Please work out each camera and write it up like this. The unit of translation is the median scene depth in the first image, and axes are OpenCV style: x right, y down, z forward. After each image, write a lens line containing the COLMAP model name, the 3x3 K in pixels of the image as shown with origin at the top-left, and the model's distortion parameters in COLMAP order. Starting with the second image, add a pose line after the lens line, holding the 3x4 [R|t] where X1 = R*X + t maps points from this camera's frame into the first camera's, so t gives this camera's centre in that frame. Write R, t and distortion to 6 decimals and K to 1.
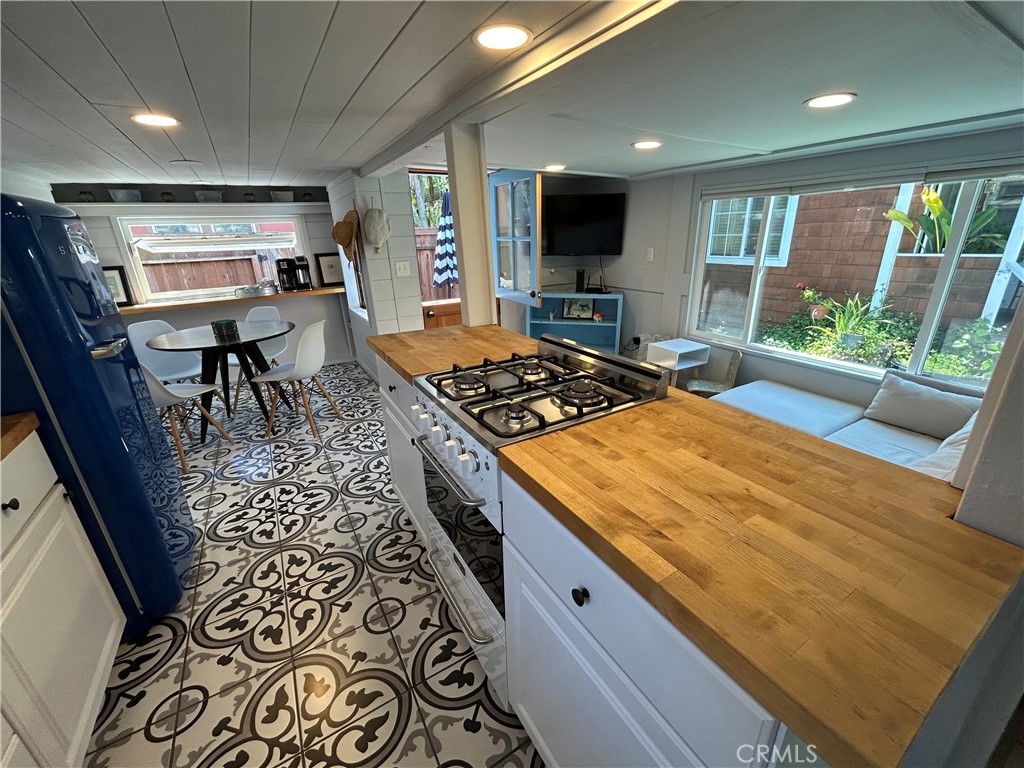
lens RADIAL K [[413.0, 0, 514.9], [0, 413.0, 382.5], [0, 0, 1]] dist [-0.000626, 0.000384]
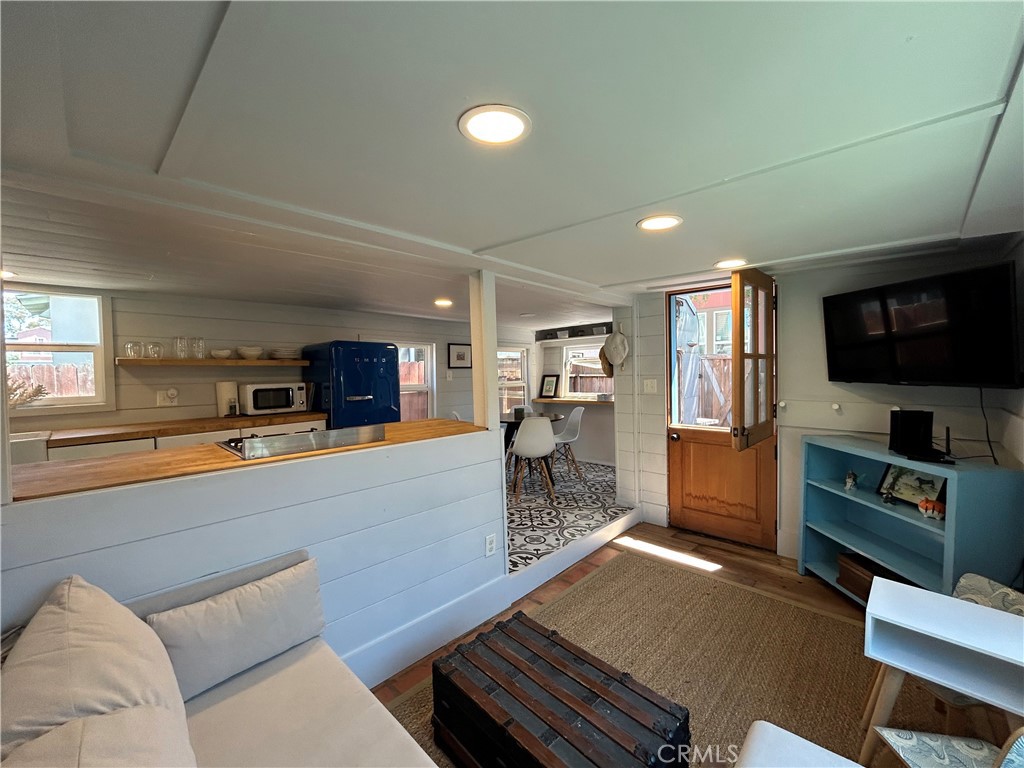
lens RADIAL K [[413.0, 0, 514.9], [0, 413.0, 382.5], [0, 0, 1]] dist [-0.000626, 0.000384]
pose [[0.253180, 0.048276, -0.966214, 1.110312], [-0.321619, 0.946146, -0.037001, -0.261046], [0.912393, 0.320120, 0.255072, 0.833537]]
